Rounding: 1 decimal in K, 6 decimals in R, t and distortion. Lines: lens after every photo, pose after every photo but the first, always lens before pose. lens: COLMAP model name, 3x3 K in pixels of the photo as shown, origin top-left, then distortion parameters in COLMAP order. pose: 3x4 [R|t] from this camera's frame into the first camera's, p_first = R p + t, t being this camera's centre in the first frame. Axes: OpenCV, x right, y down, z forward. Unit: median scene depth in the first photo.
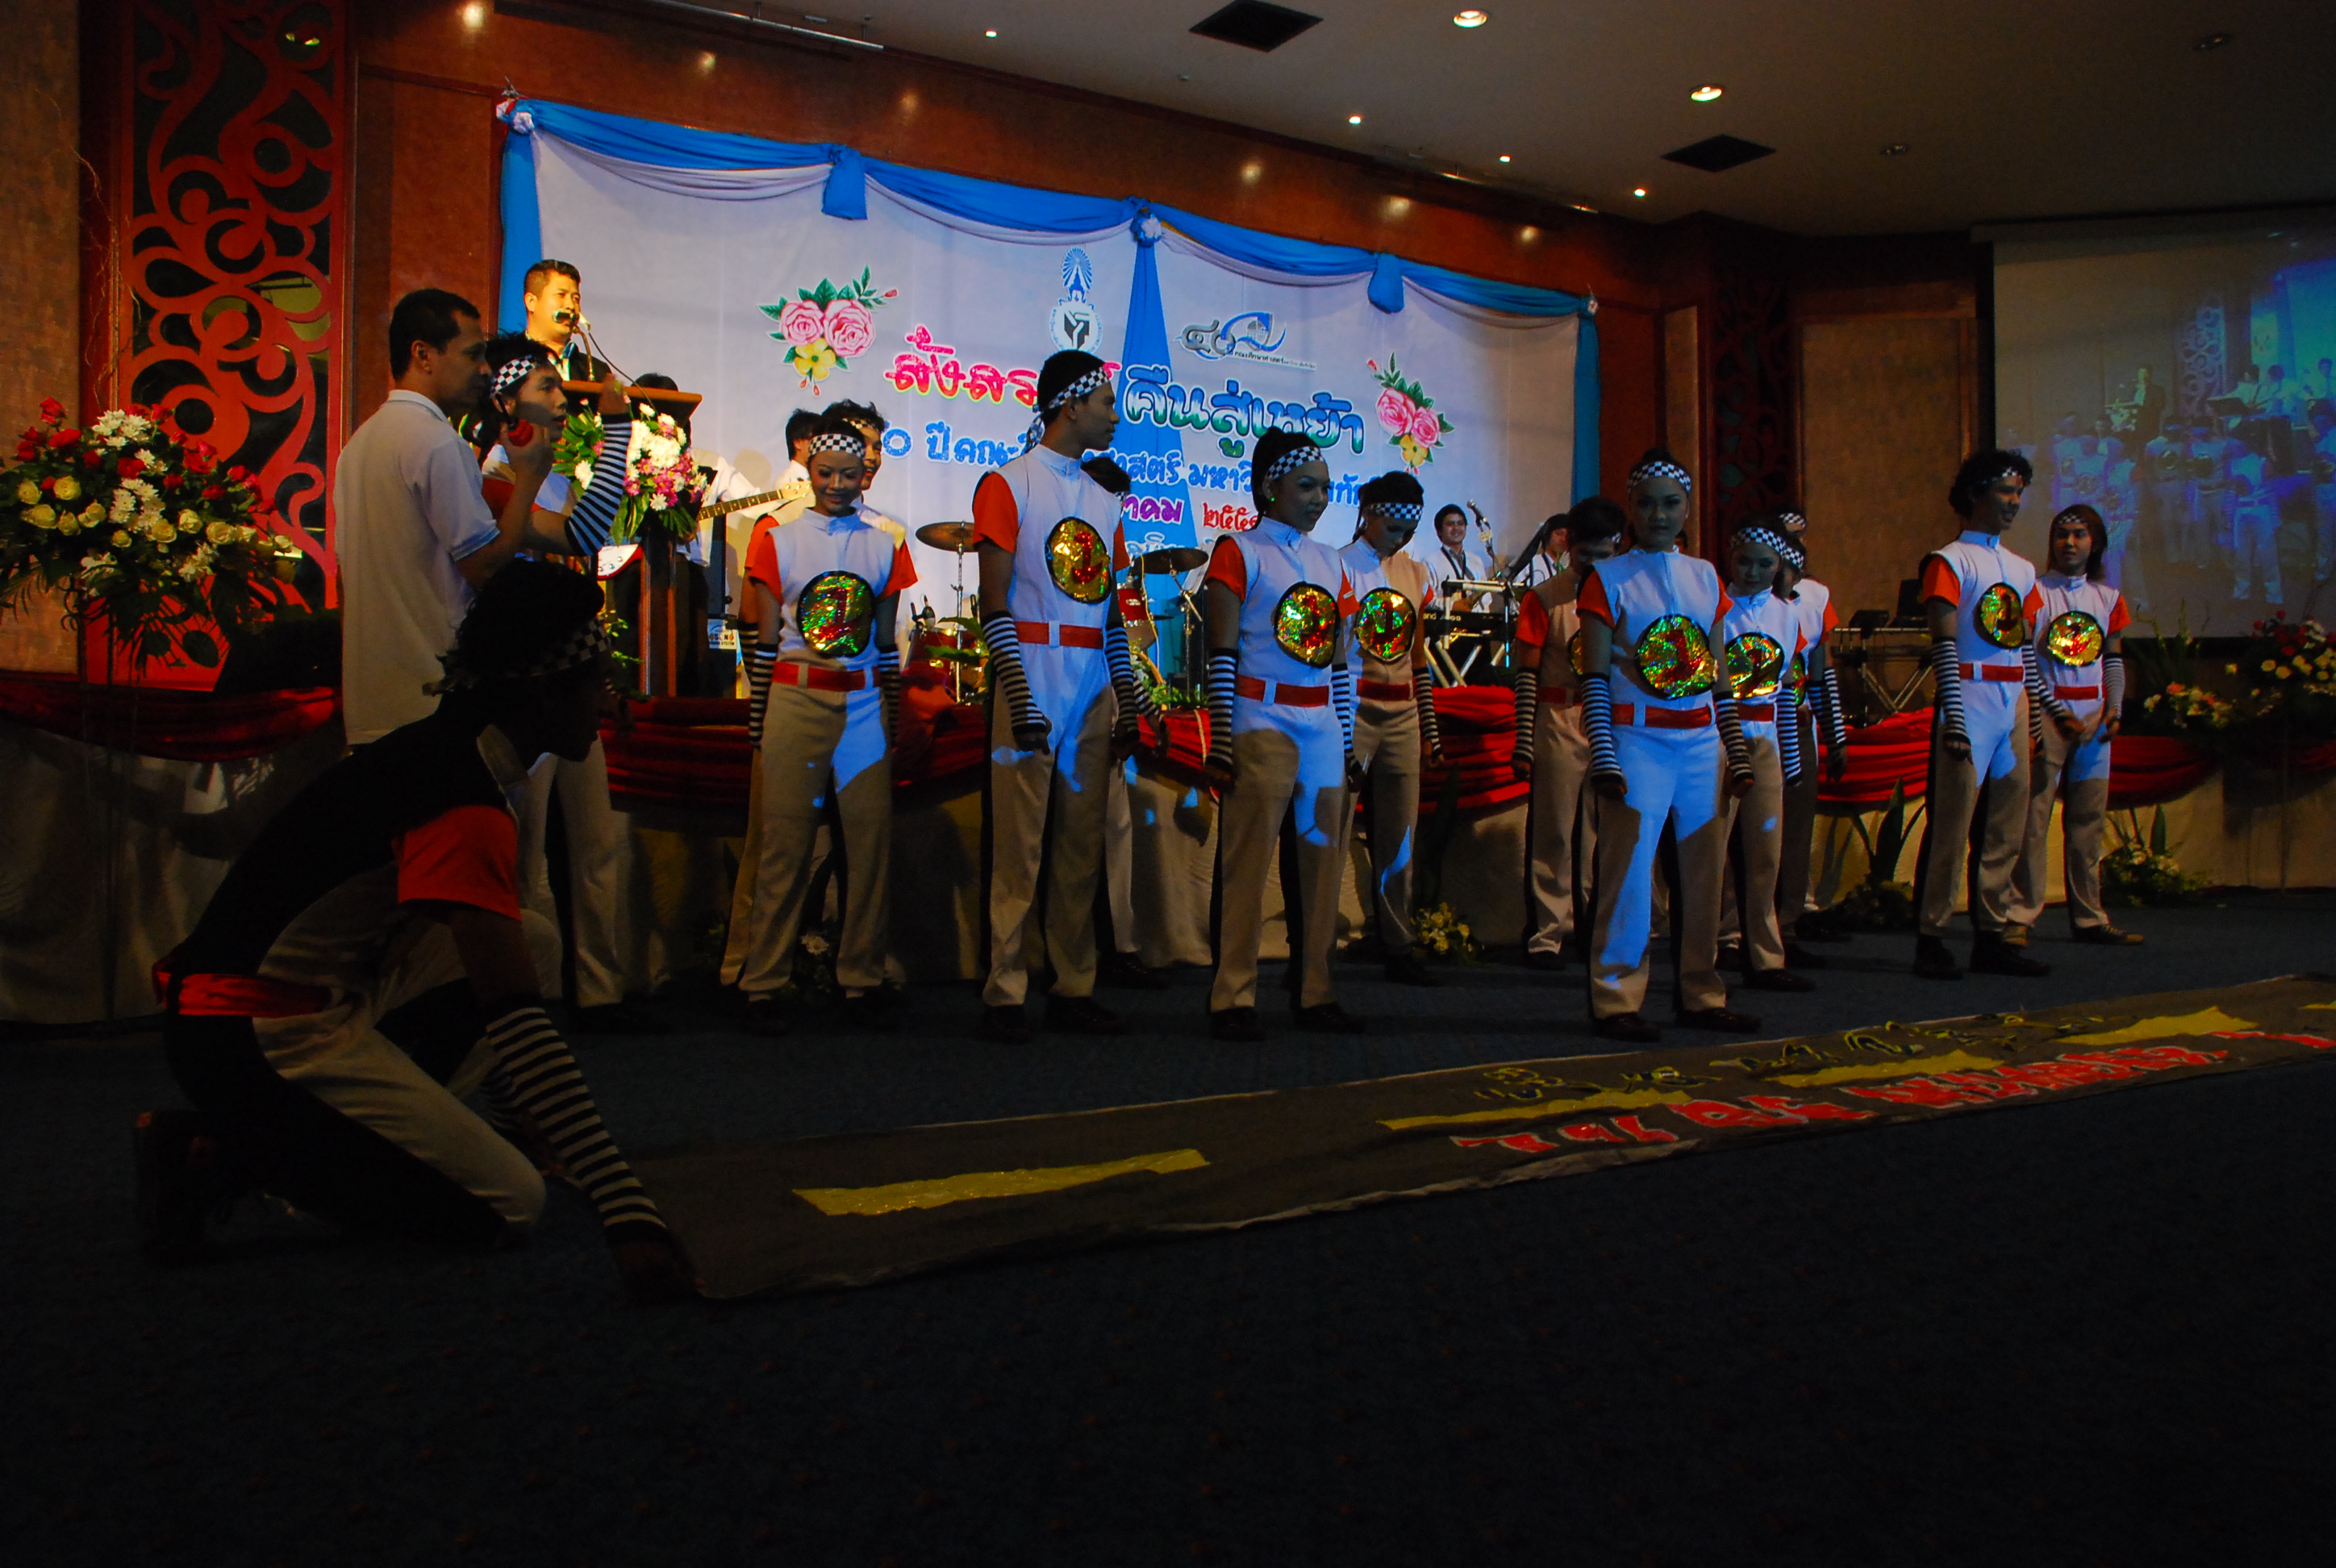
lens RADIAL K [[1841.4, 0, 1182.3], [0, 1841.4, 828.8], [0, 0, 1]] dist [-0.160685, 0.129633]
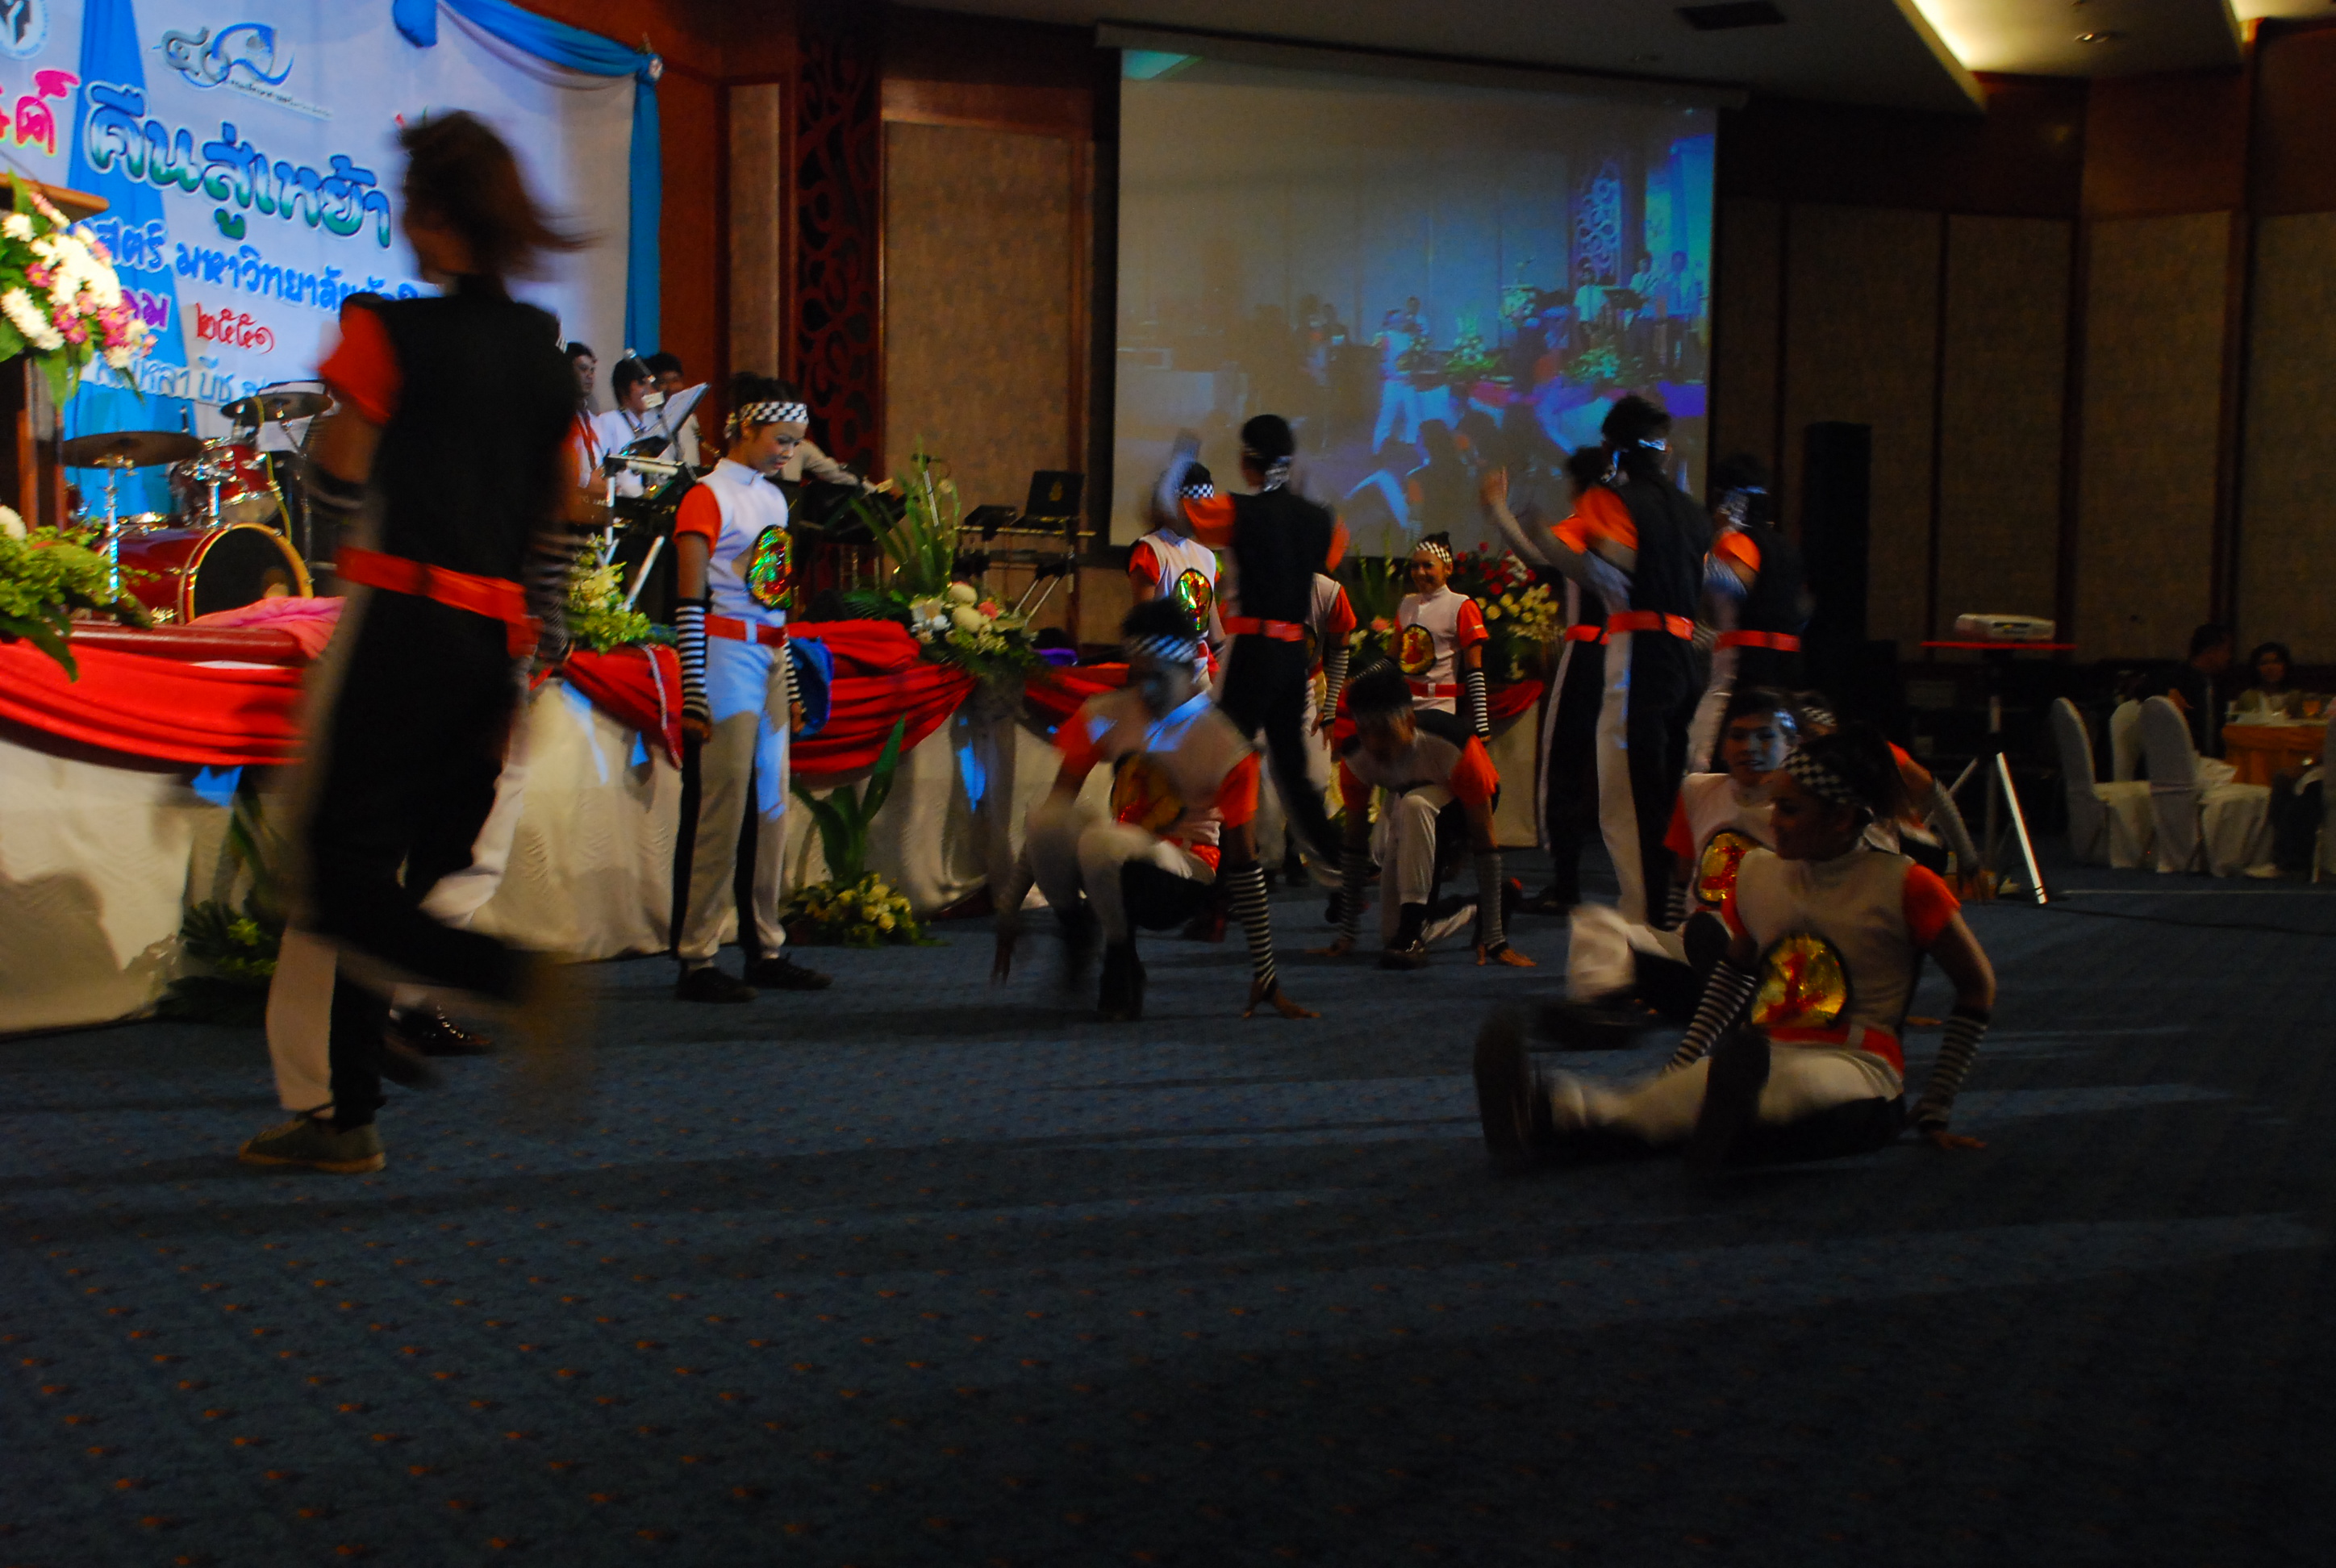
lens RADIAL K [[2827.3, 0, 1174.1], [0, 2827.3, 845.8], [0, 0, 1]] dist [0.023673, 0.480042]
pose [[0.826581, -0.009774, 0.562732, -0.292685], [-0.009714, 0.999453, 0.031628, -0.010449], [-0.562733, -0.031609, 0.826034, -0.109503]]
